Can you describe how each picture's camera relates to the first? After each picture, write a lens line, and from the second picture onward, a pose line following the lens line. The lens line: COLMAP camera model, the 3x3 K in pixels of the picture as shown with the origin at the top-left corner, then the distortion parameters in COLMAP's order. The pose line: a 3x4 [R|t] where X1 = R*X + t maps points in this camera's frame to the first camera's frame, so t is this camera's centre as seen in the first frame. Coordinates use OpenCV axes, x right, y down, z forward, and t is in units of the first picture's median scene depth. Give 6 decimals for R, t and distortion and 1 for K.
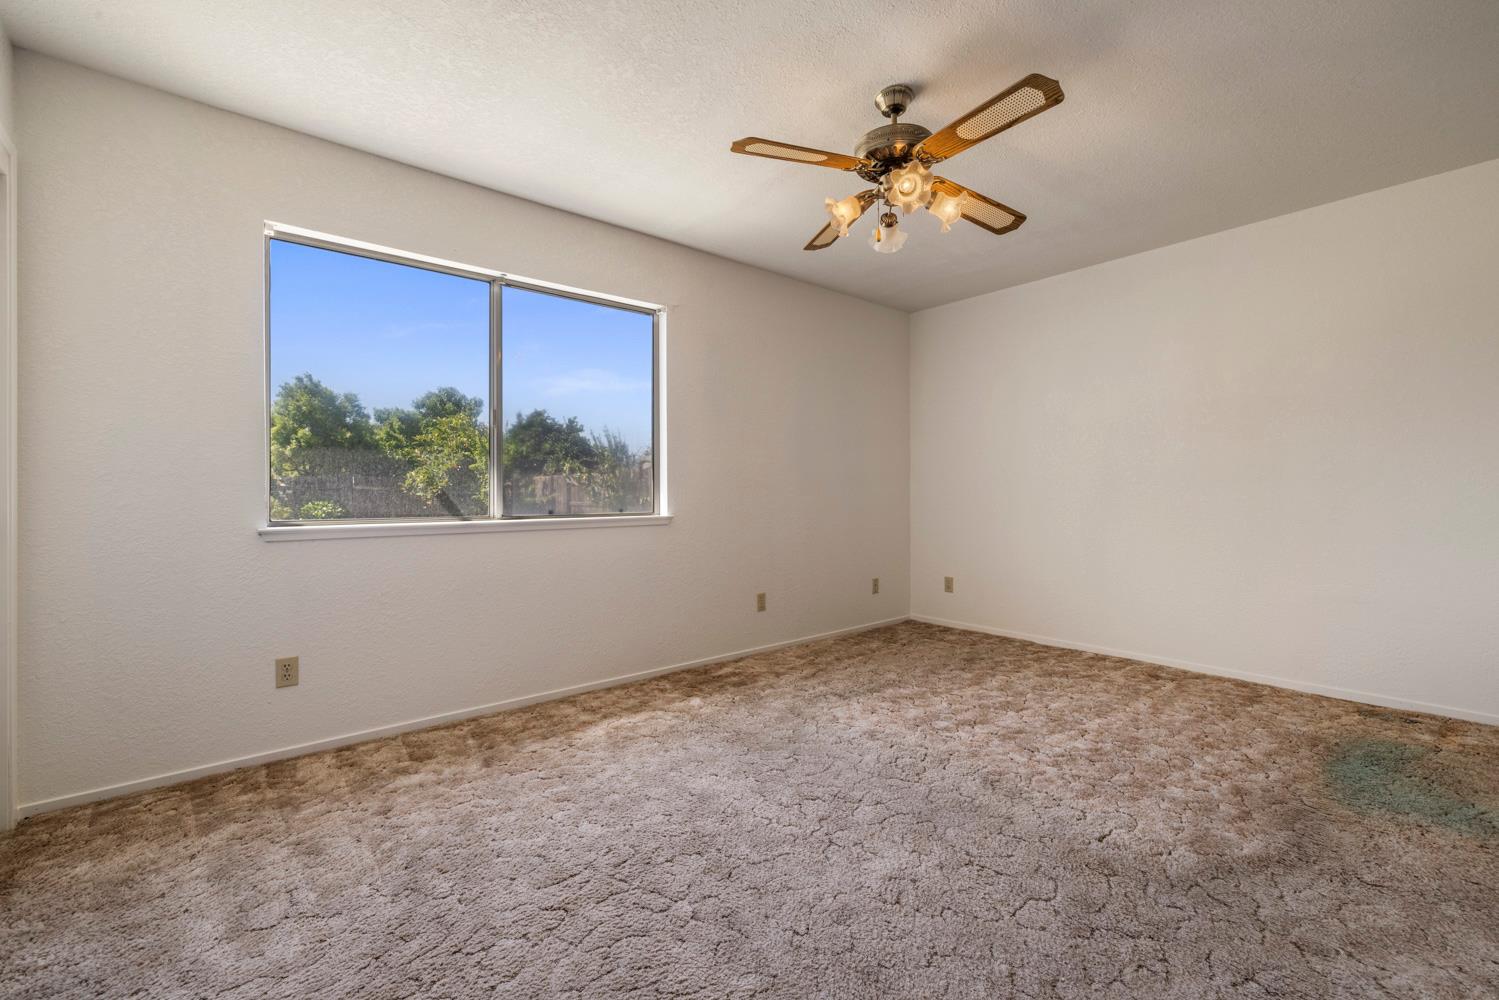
lens RADIAL K [[627.0, 0, 755.7], [0, 627.0, 496.8], [0, 0, 1]] dist [0.000048, -0.001953]
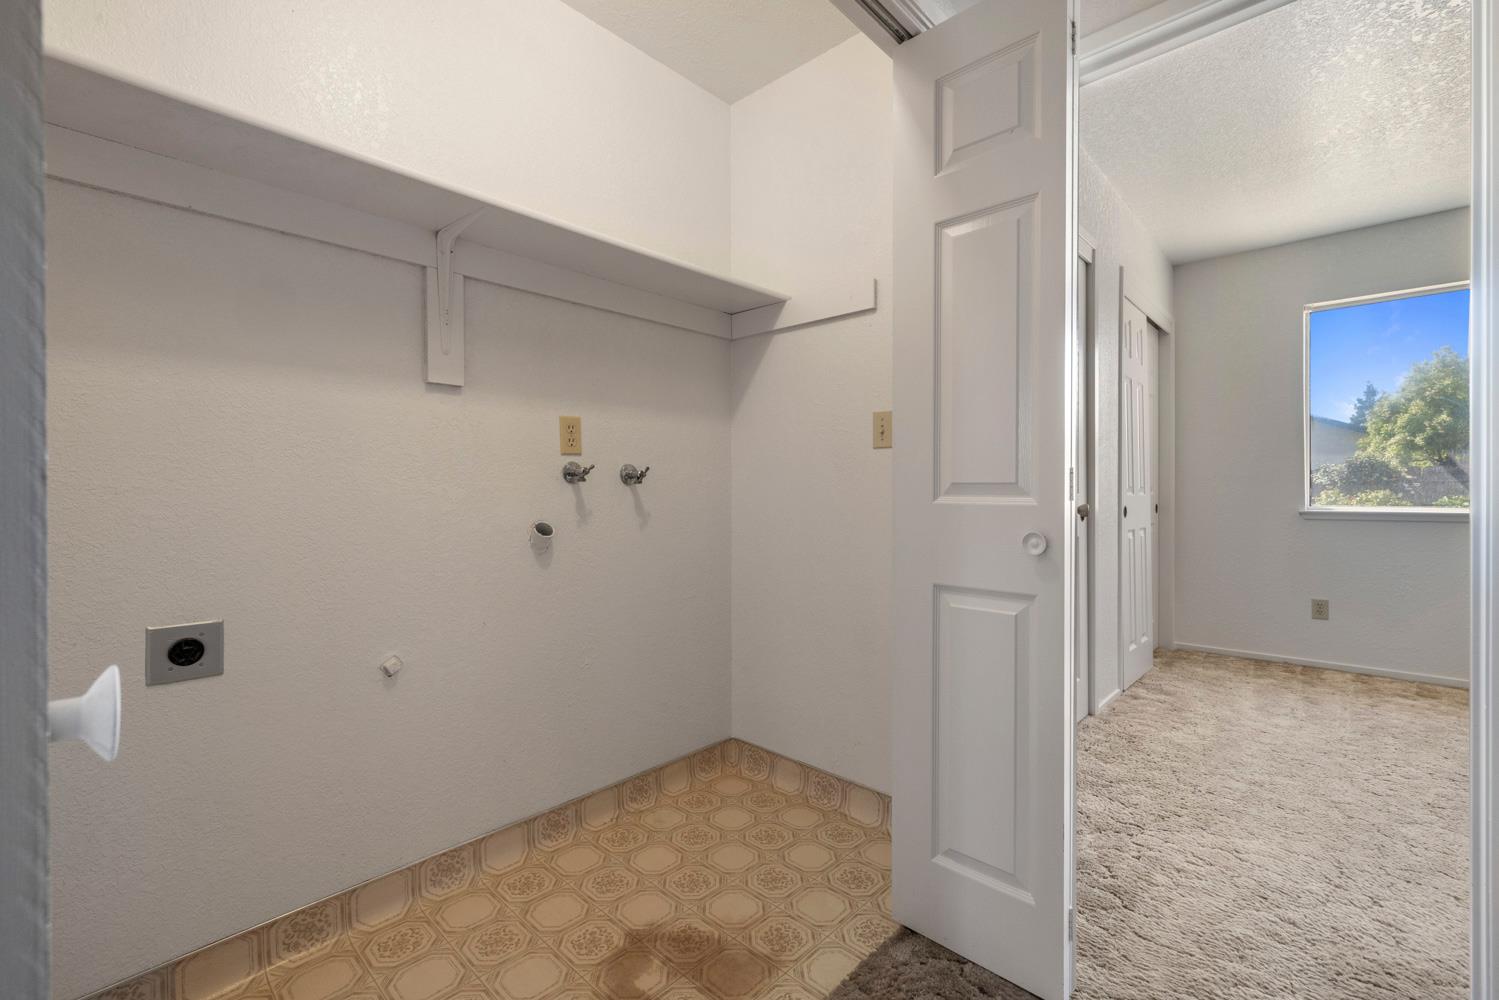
lens RADIAL K [[636.0, 0, 751.3], [0, 636.0, 498.3], [0, 0, 1]] dist [0.004452, -0.000986]
pose [[0.103974, 0.007706, -0.994550, 0.593843], [0.004516, 0.999956, 0.008220, 0.003286], [0.994570, -0.005346, 0.103934, -0.475373]]
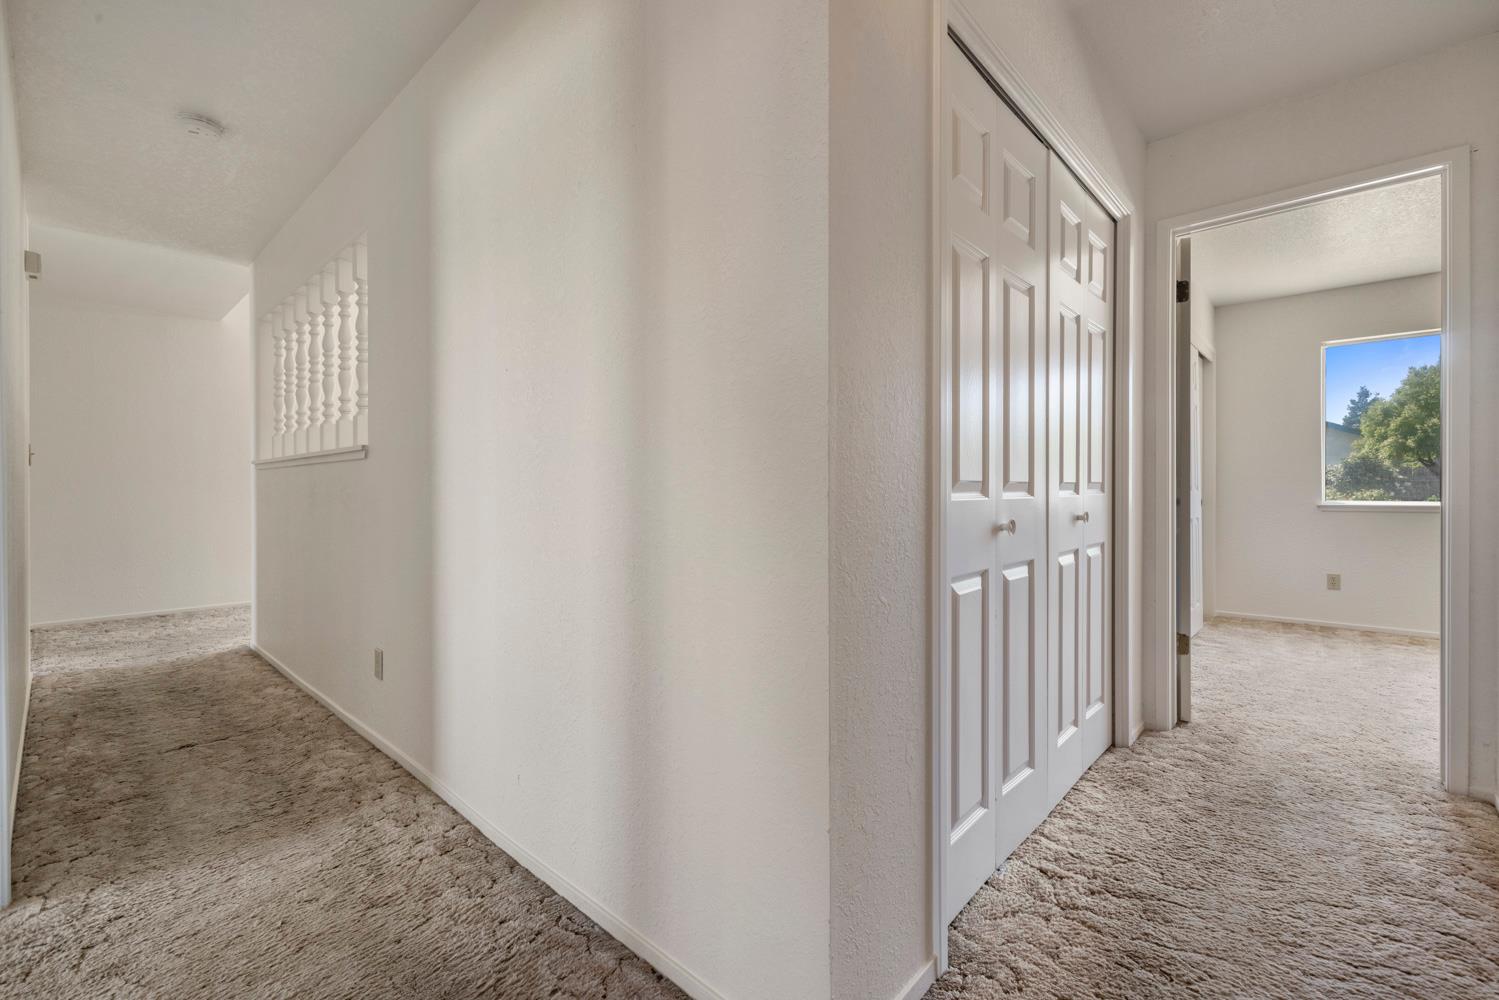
lens RADIAL K [[636.0, 0, 750.9], [0, 636.0, 496.9], [0, 0, 1]] dist [0.004452, -0.000986]
pose [[0.110434, 0.009225, -0.993841, 0.943398], [0.002018, 0.999953, 0.009506, 0.006458], [0.993881, -0.003055, 0.110410, -0.931479]]
